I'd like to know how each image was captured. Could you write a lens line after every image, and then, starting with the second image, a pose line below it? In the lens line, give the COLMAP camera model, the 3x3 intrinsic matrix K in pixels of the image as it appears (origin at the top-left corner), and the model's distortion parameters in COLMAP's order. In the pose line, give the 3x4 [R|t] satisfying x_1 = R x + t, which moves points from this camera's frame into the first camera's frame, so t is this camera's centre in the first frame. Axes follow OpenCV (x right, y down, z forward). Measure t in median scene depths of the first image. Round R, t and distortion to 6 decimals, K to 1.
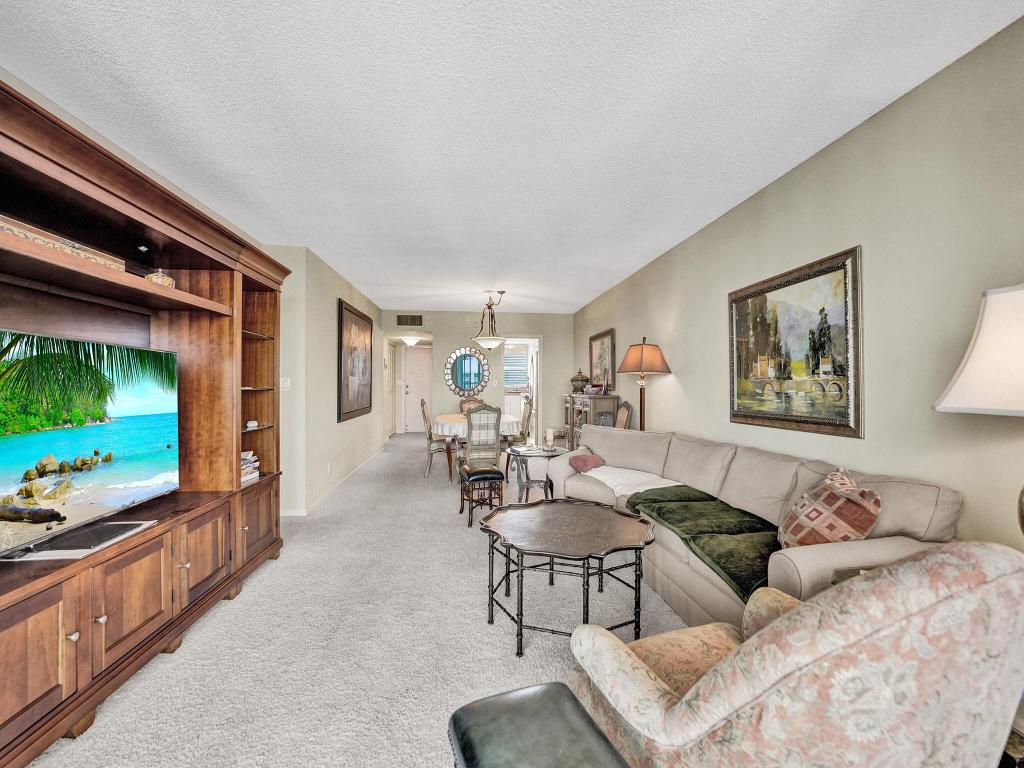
lens RADIAL K [[418.8, 0, 515.7], [0, 418.8, 382.8], [0, 0, 1]] dist [-0.002111, -0.000048]
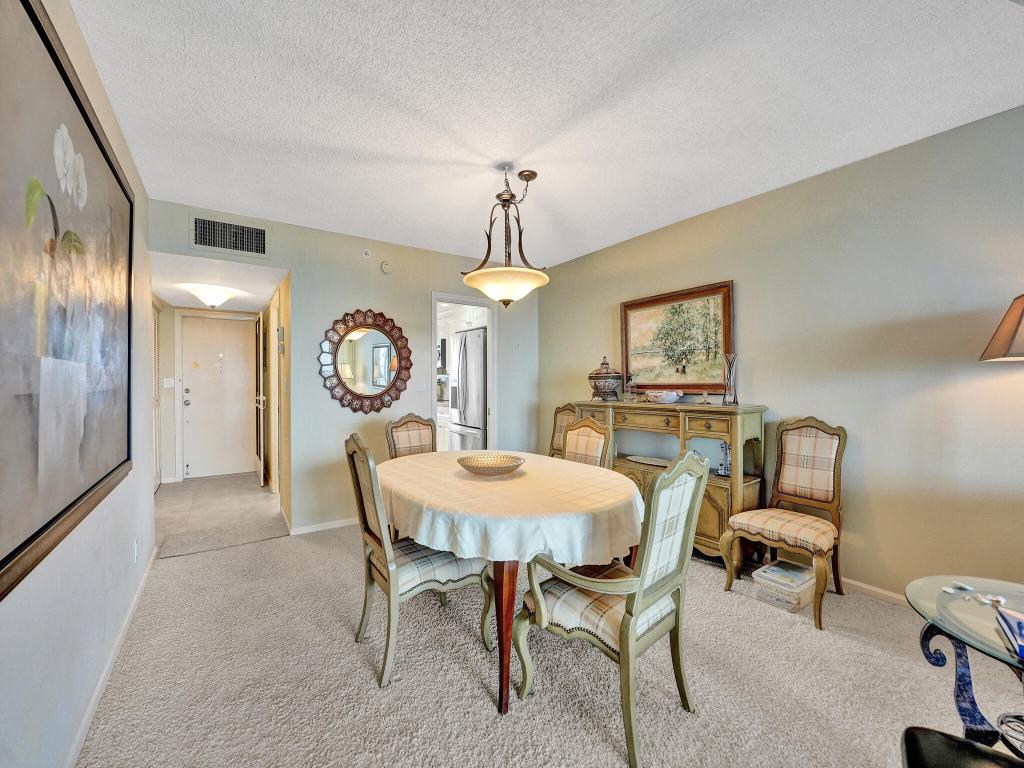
lens RADIAL K [[418.8, 0, 515.7], [0, 418.8, 382.8], [0, 0, 1]] dist [-0.002111, -0.000048]
pose [[0.876867, -0.009040, 0.480647, -0.237922], [0.006794, 0.999956, 0.006411, -0.002101], [-0.480684, -0.002356, 0.876891, 0.566036]]
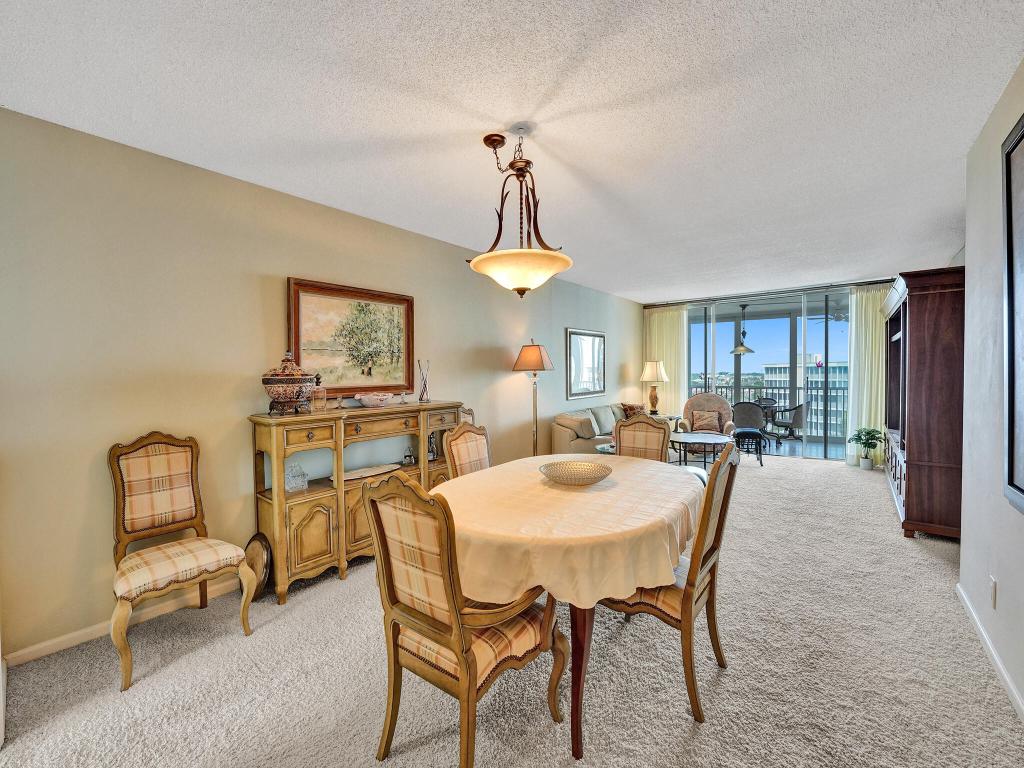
lens RADIAL K [[418.8, 0, 515.7], [0, 418.8, 382.8], [0, 0, 1]] dist [-0.002111, -0.000048]
pose [[-0.695949, -0.008680, 0.718039, -0.291895], [0.009145, 0.999739, 0.020949, -0.009041], [-0.718033, 0.021146, -0.695688, 1.148636]]
